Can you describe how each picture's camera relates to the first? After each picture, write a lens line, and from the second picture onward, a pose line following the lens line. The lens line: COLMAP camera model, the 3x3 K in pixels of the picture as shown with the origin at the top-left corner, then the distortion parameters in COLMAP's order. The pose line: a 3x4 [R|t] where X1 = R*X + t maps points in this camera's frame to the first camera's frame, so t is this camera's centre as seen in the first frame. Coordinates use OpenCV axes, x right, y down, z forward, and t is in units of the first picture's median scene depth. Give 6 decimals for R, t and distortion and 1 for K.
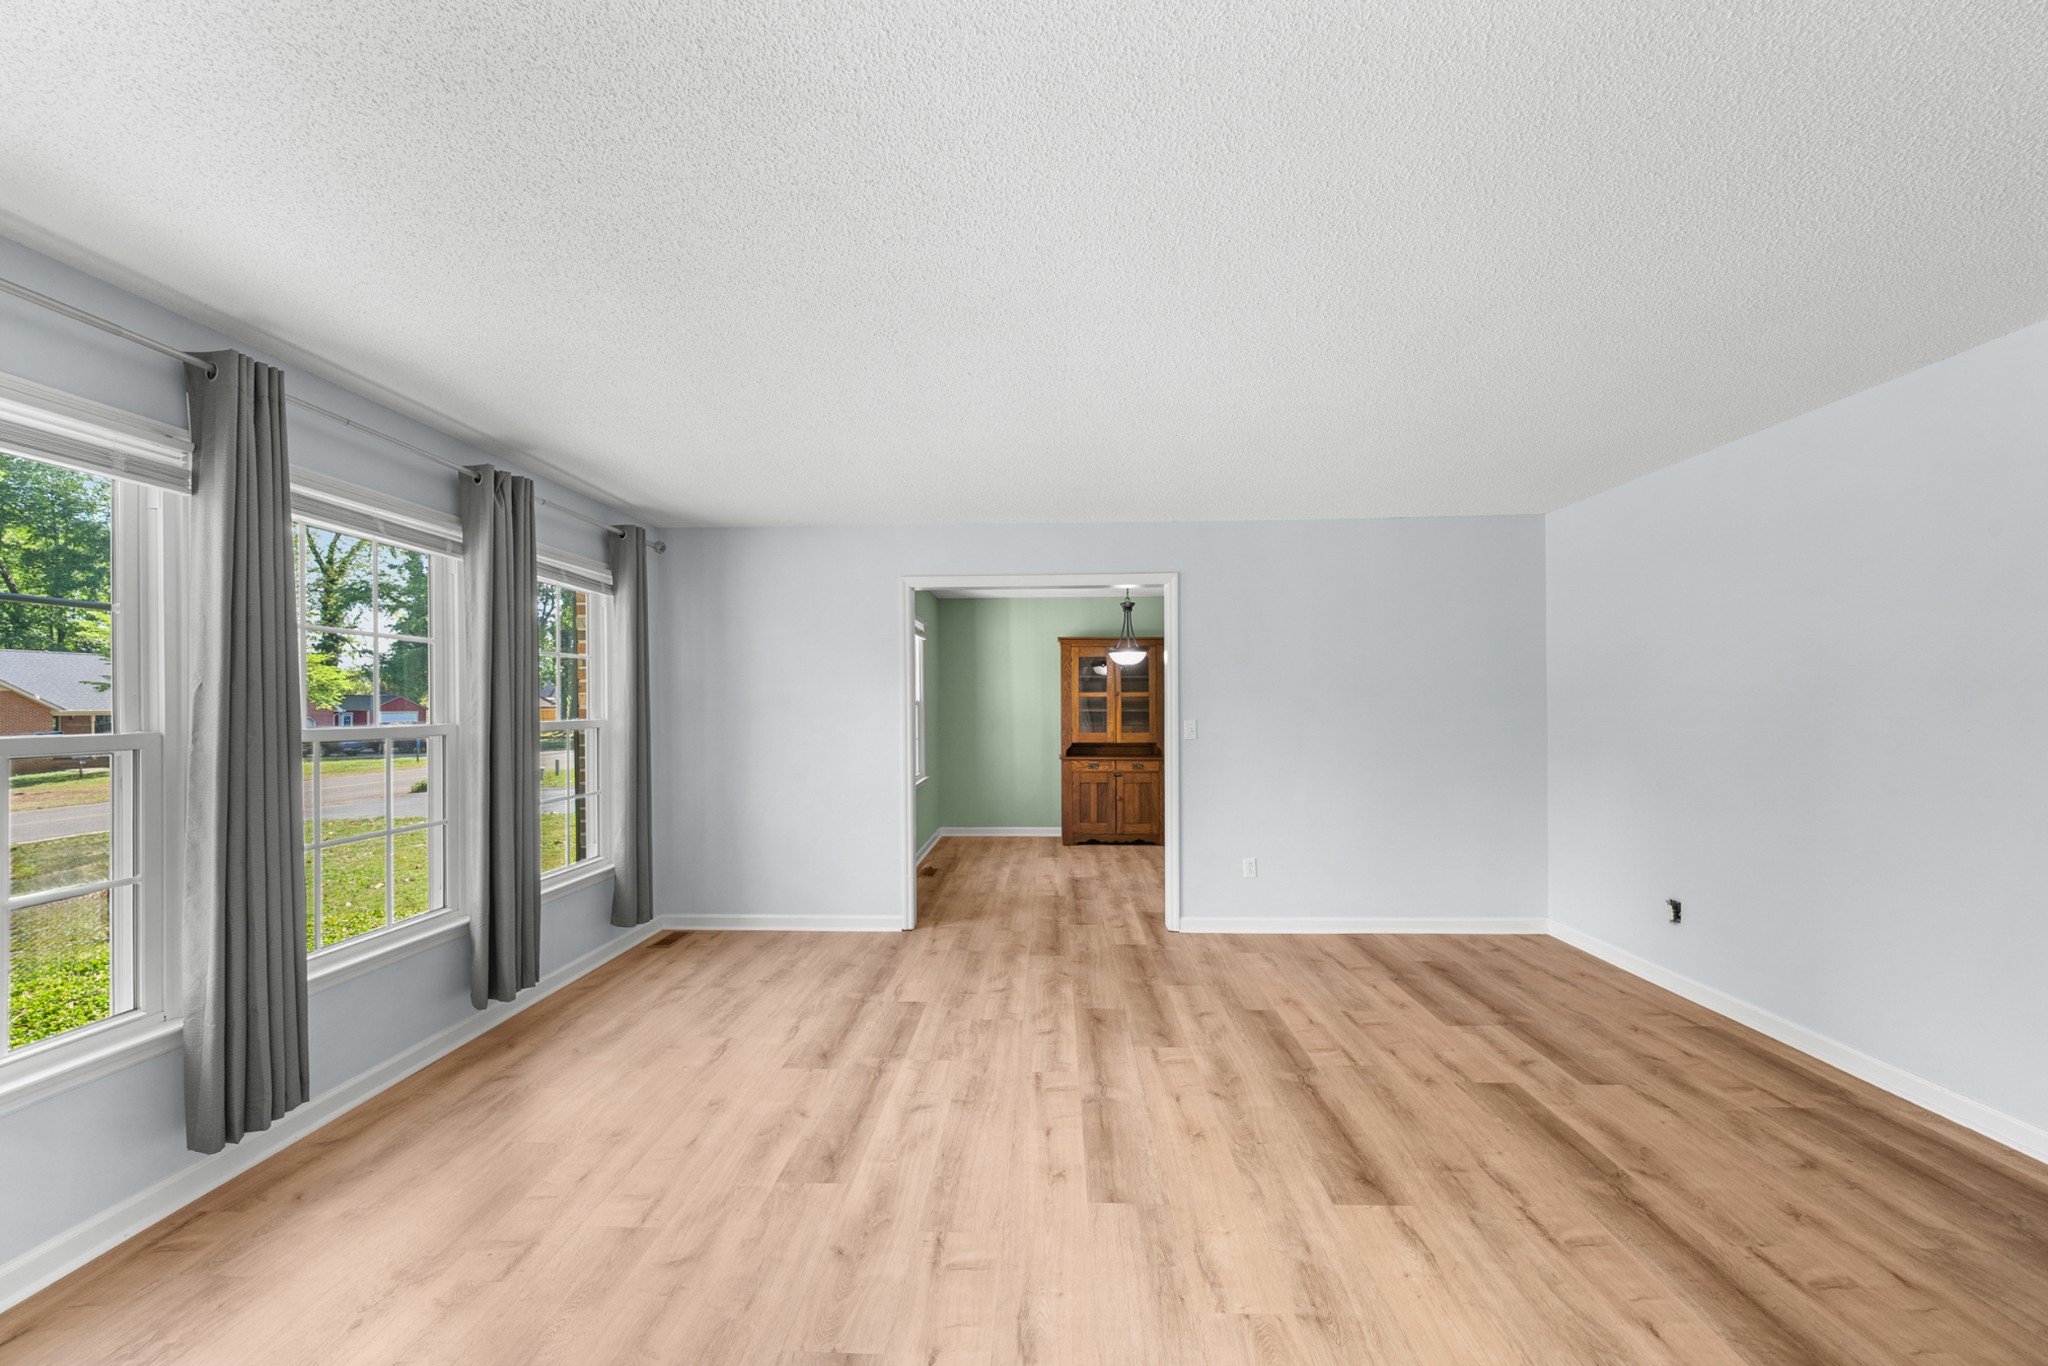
lens RADIAL K [[718.0, 0, 1023.6], [0, 718.0, 686.9], [0, 0, 1]] dist [-0.006236, -0.000248]
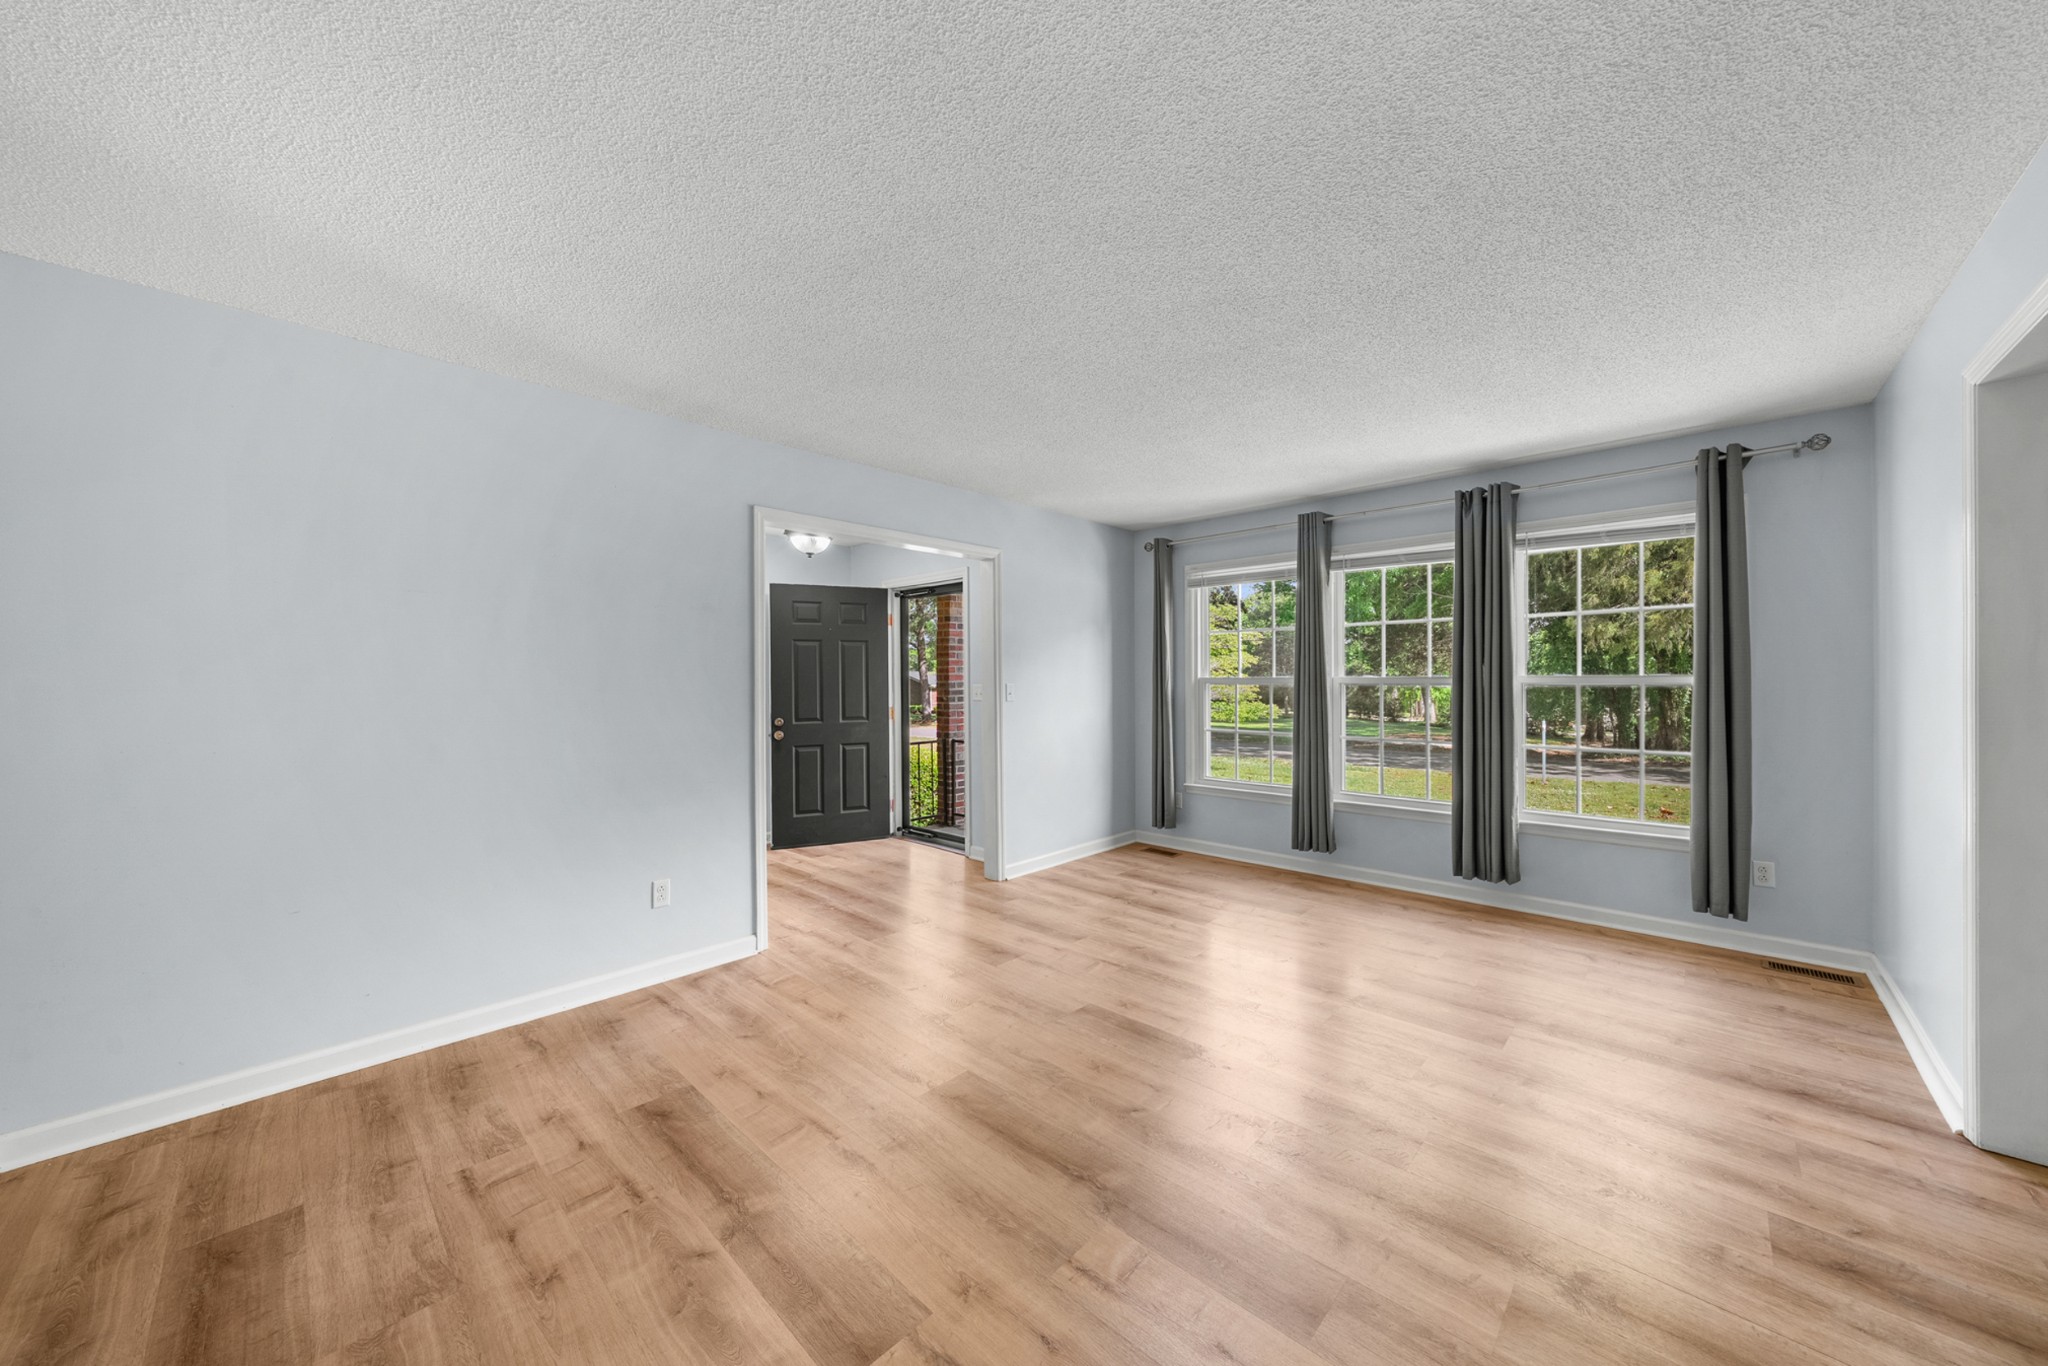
lens RADIAL K [[718.0, 0, 1023.6], [0, 718.0, 686.9], [0, 0, 1]] dist [-0.006236, -0.000248]
pose [[-0.662926, 0.018800, -0.748449, 0.968292], [0.027224, 0.999629, 0.000996, 0.051559], [0.748190, -0.019715, -0.663192, 1.438749]]
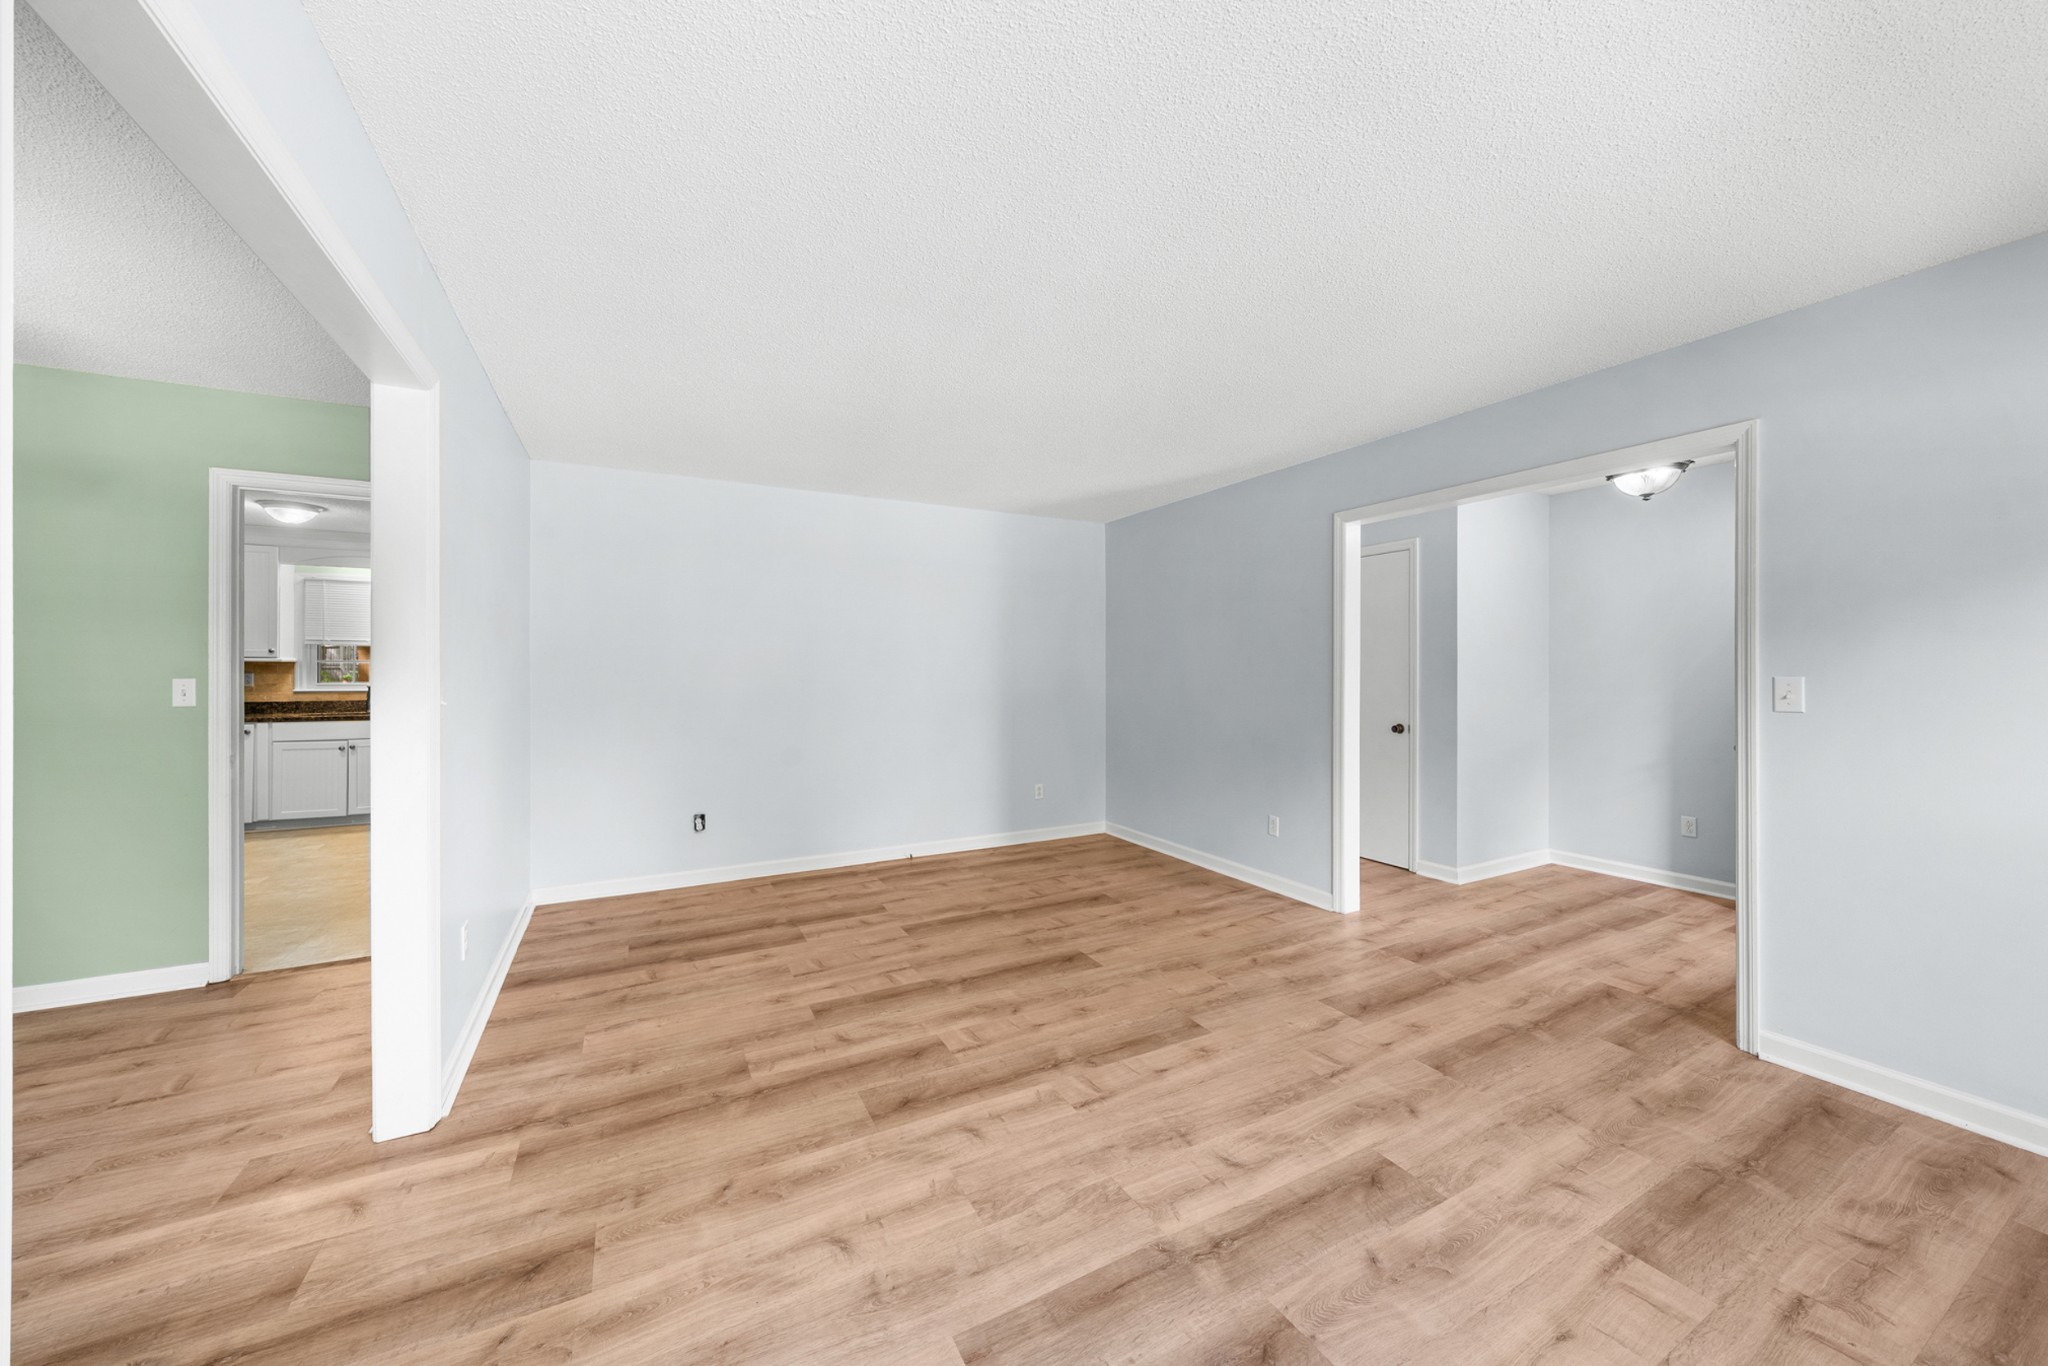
lens RADIAL K [[718.0, 0, 1023.6], [0, 718.0, 686.9], [0, 0, 1]] dist [-0.006236, -0.000248]
pose [[-0.507104, -0.014194, 0.861768, -0.655332], [-0.017595, 0.999827, 0.006114, 0.064728], [-0.861705, -0.012062, -0.507265, 1.506241]]
